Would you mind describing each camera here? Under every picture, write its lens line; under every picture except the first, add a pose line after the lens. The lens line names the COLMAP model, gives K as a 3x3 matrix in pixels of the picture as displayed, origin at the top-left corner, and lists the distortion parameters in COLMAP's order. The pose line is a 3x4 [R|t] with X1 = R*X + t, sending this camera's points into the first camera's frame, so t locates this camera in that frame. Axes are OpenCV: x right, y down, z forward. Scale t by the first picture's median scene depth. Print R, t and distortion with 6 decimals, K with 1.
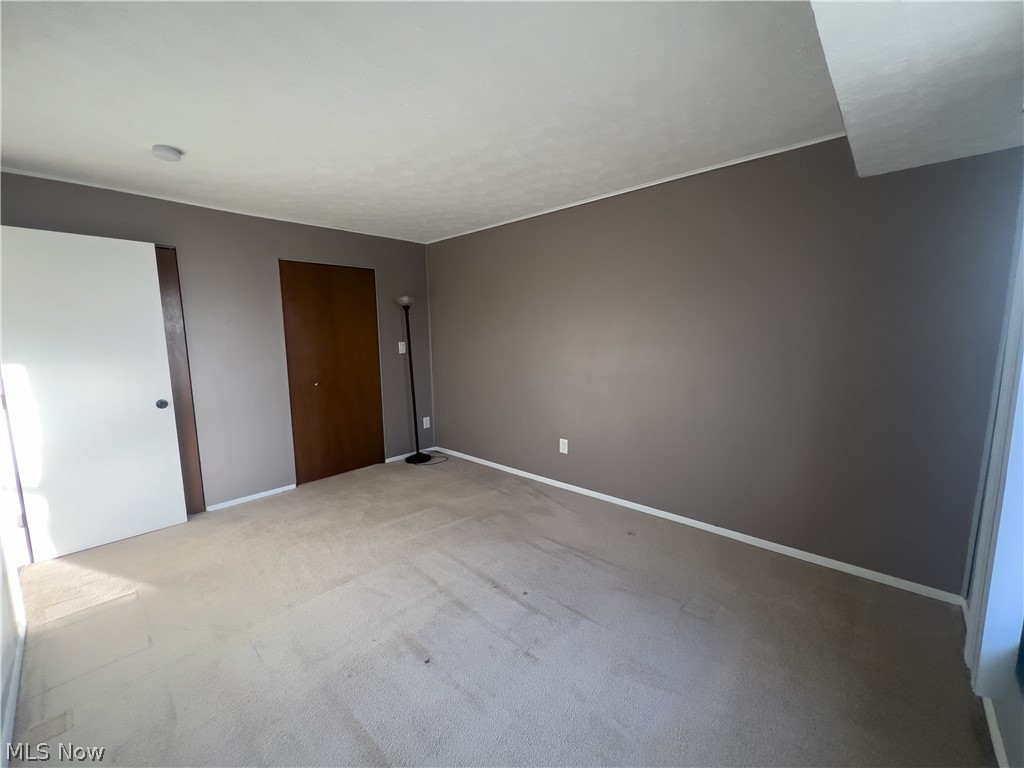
lens RADIAL K [[410.3, 0, 510.9], [0, 410.3, 382.2], [0, 0, 1]] dist [-0.003642, -0.000234]
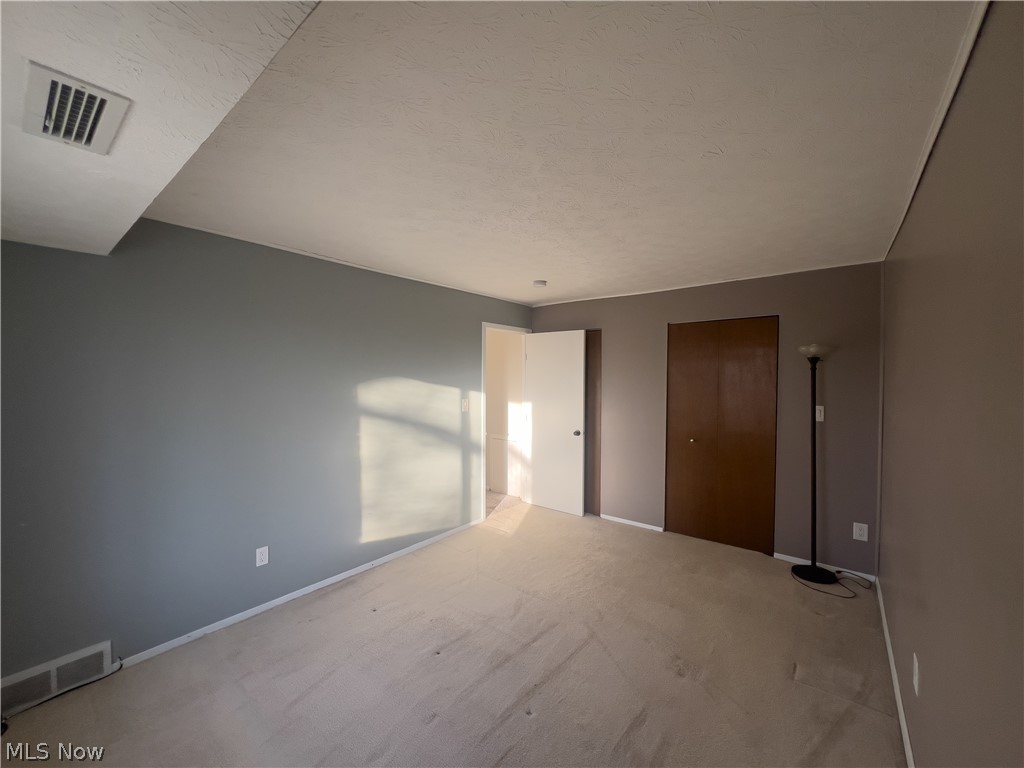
lens RADIAL K [[409.0, 0, 510.9], [0, 409.0, 385.5], [0, 0, 1]] dist [-0.003916, 0.000648]
pose [[0.069884, 0.037882, -0.996836, 0.535264], [-0.123923, 0.991868, 0.029006, -0.112072], [0.989828, 0.121504, 0.074011, 0.514614]]
